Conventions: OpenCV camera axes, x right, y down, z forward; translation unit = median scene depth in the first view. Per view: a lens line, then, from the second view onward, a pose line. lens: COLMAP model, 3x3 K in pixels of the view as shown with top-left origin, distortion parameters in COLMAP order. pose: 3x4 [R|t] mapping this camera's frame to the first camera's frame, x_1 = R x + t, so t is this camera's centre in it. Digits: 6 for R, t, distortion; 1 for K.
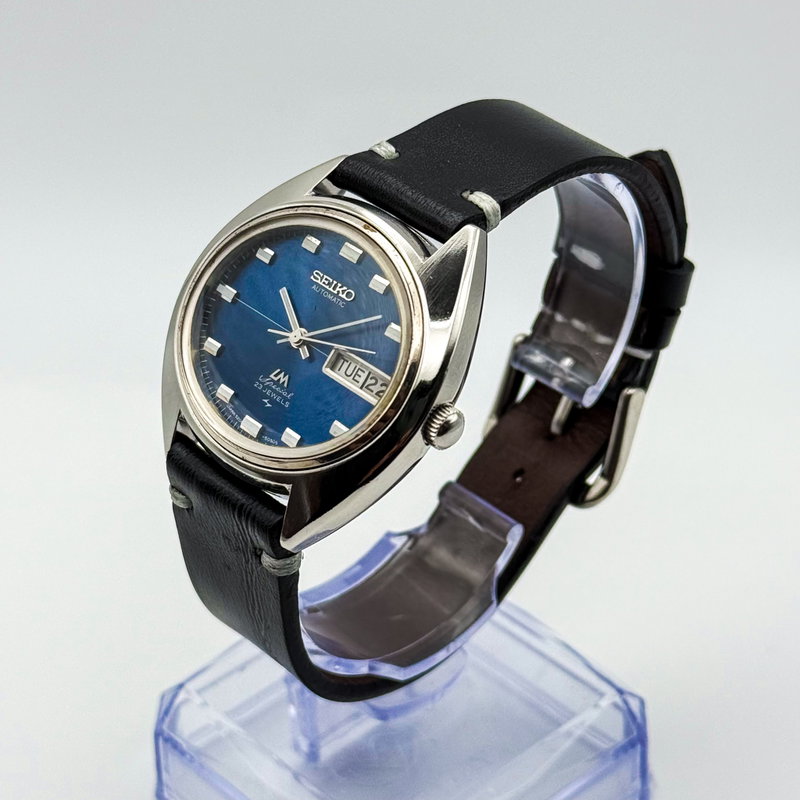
lens RADIAL K [[2338.4, 0, 400.0], [0, 2338.4, 400.0], [0, 0, 1]] dist [-0.411285, 0.084688]
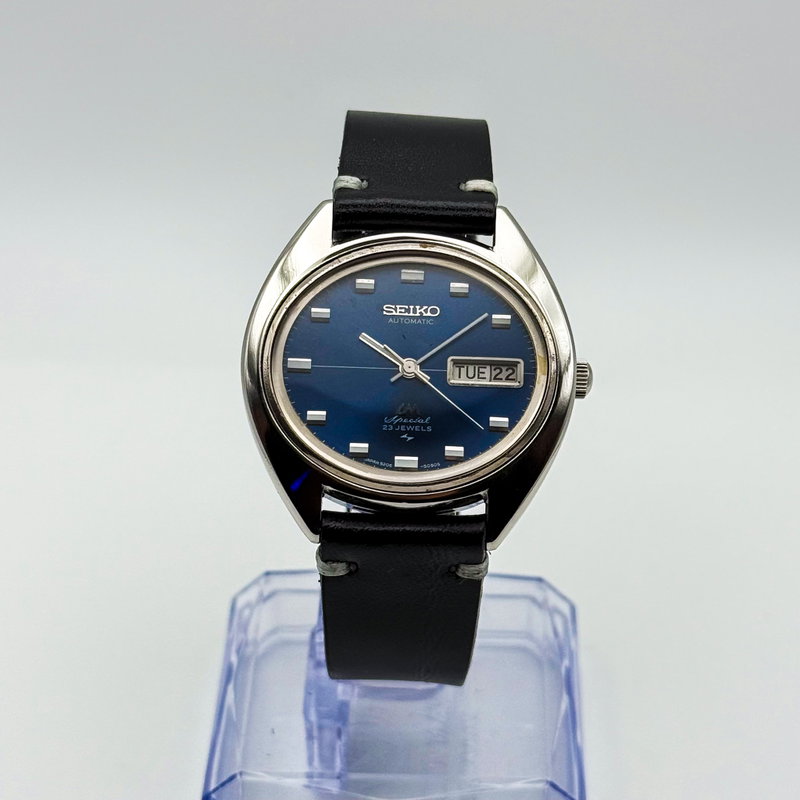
lens RADIAL K [[2338.4, 0, 400.0], [0, 2338.4, 400.0], [0, 0, 1]] dist [-0.411285, 0.084688]
pose [[0.690794, -0.406758, 0.597789, -0.676141], [0.400637, 0.903566, 0.151852, -0.173595], [-0.601909, 0.134598, 0.787140, 0.171478]]
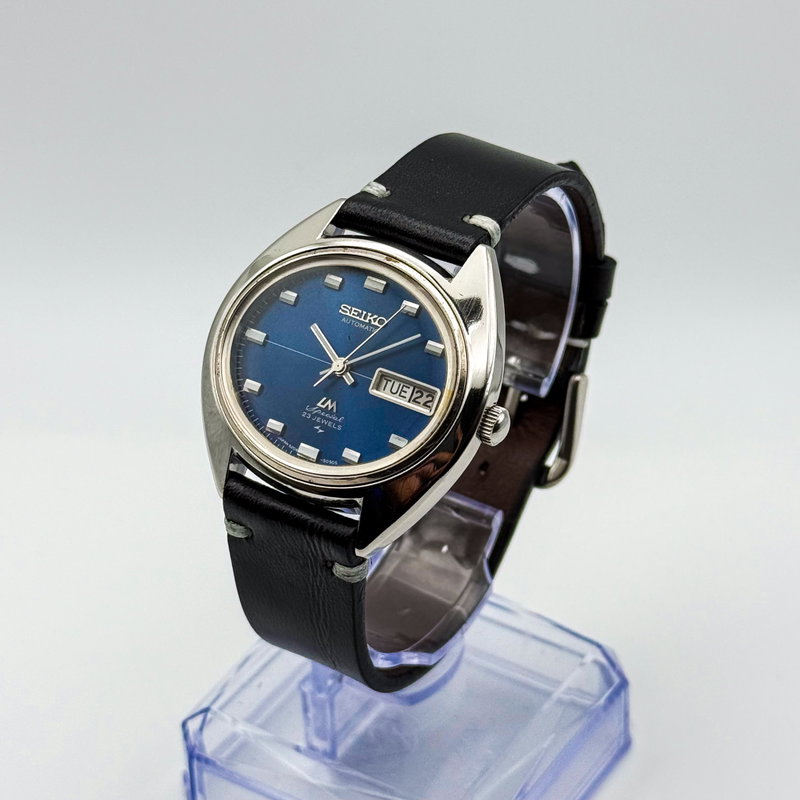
lens RADIAL K [[2338.4, 0, 400.0], [0, 2338.4, 400.0], [0, 0, 1]] dist [-0.411285, 0.084688]
pose [[0.967095, -0.144106, 0.209669, -0.247800], [0.147124, 0.989117, 0.001216, -0.008028], [-0.207563, 0.029671, 0.977772, -0.087483]]
